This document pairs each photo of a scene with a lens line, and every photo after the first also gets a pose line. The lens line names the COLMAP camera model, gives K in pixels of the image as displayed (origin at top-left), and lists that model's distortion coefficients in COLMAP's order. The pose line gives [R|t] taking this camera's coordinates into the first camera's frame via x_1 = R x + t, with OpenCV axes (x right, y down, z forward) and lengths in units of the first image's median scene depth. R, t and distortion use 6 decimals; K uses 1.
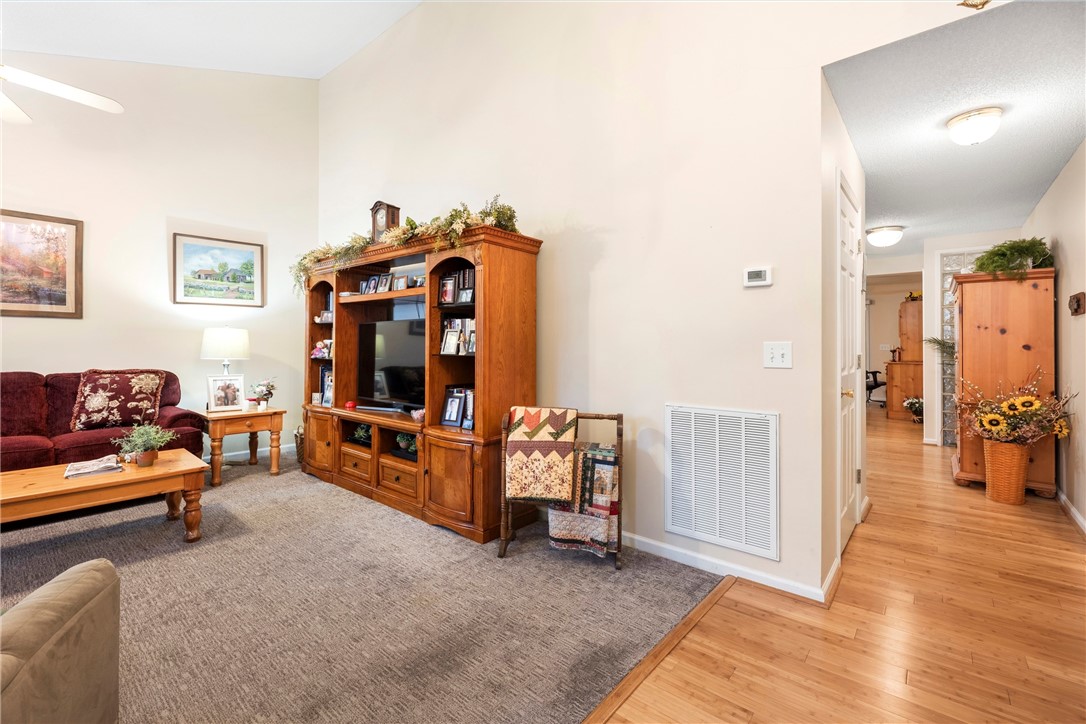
lens RADIAL K [[461.2, 0, 538.2], [0, 461.2, 346.5], [0, 0, 1]] dist [-0.008208, -0.000196]
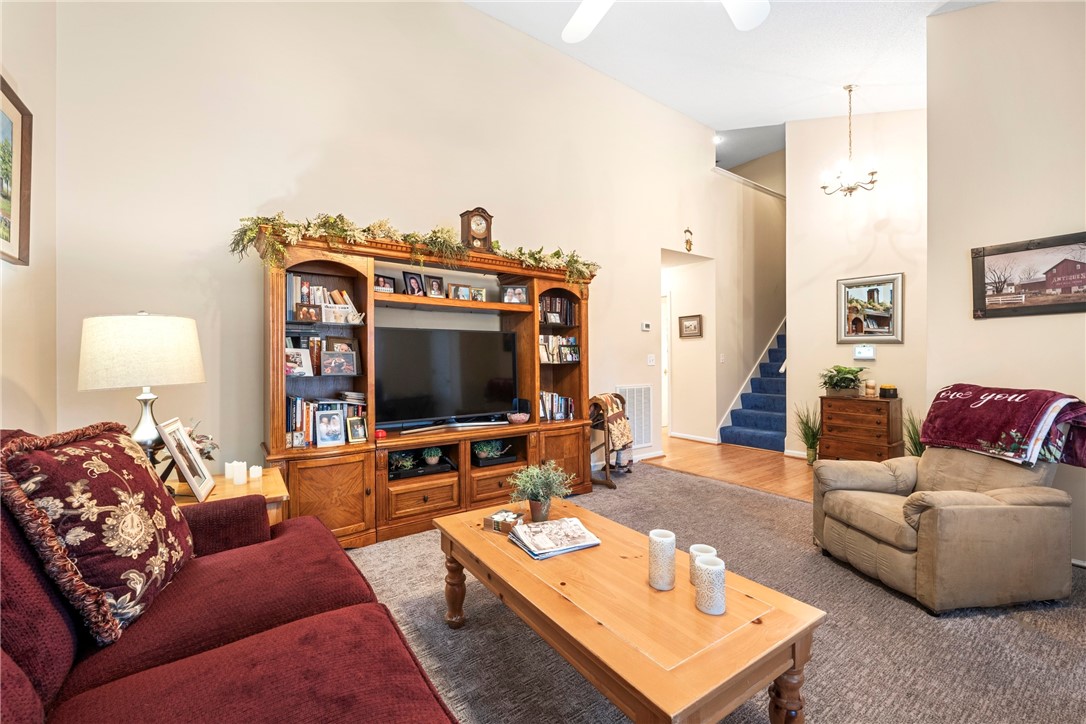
lens RADIAL K [[439.3, 0, 538.2], [0, 439.3, 355.4], [0, 0, 1]] dist [-0.001396, -0.000139]
pose [[0.258718, 0.002637, 0.965949, -1.194192], [0.005020, 0.999979, -0.004074, 0.000168], [-0.965940, 0.005904, 0.258700, 0.635079]]
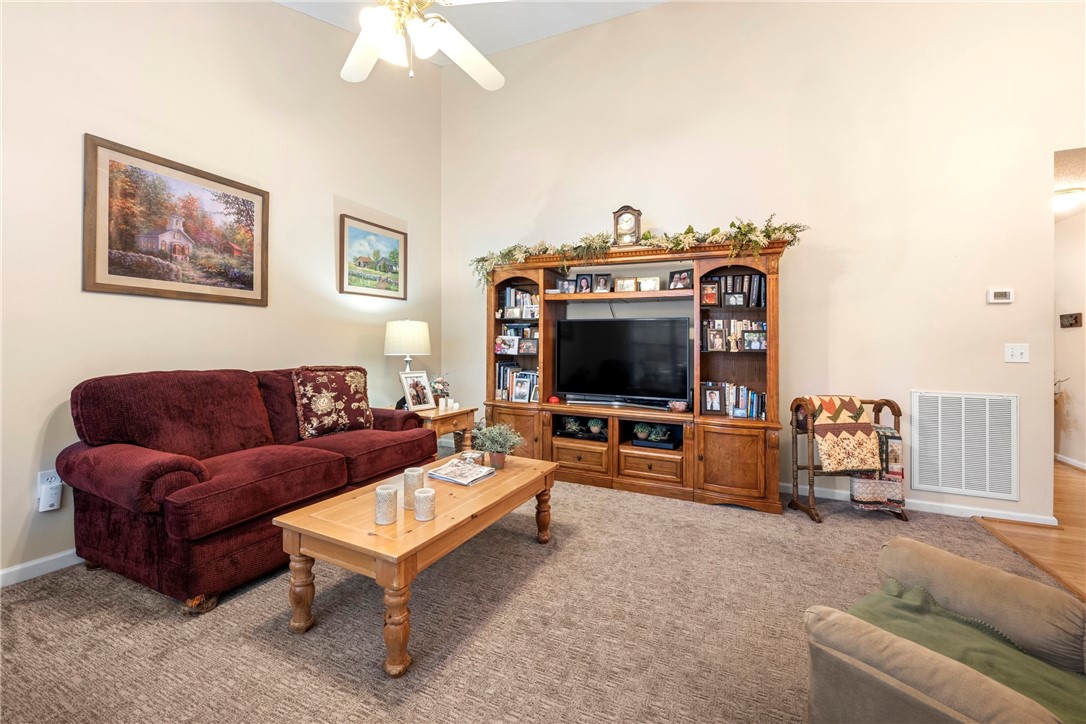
lens RADIAL K [[437.5, 0, 549.0], [0, 437.5, 343.6], [0, 0, 1]] dist [-0.005258, -0.000251]
pose [[0.961406, 0.010163, 0.274946, -0.781022], [-0.010116, 0.999948, -0.001589, 0.003995], [-0.274948, -0.001254, 0.961458, 0.081350]]
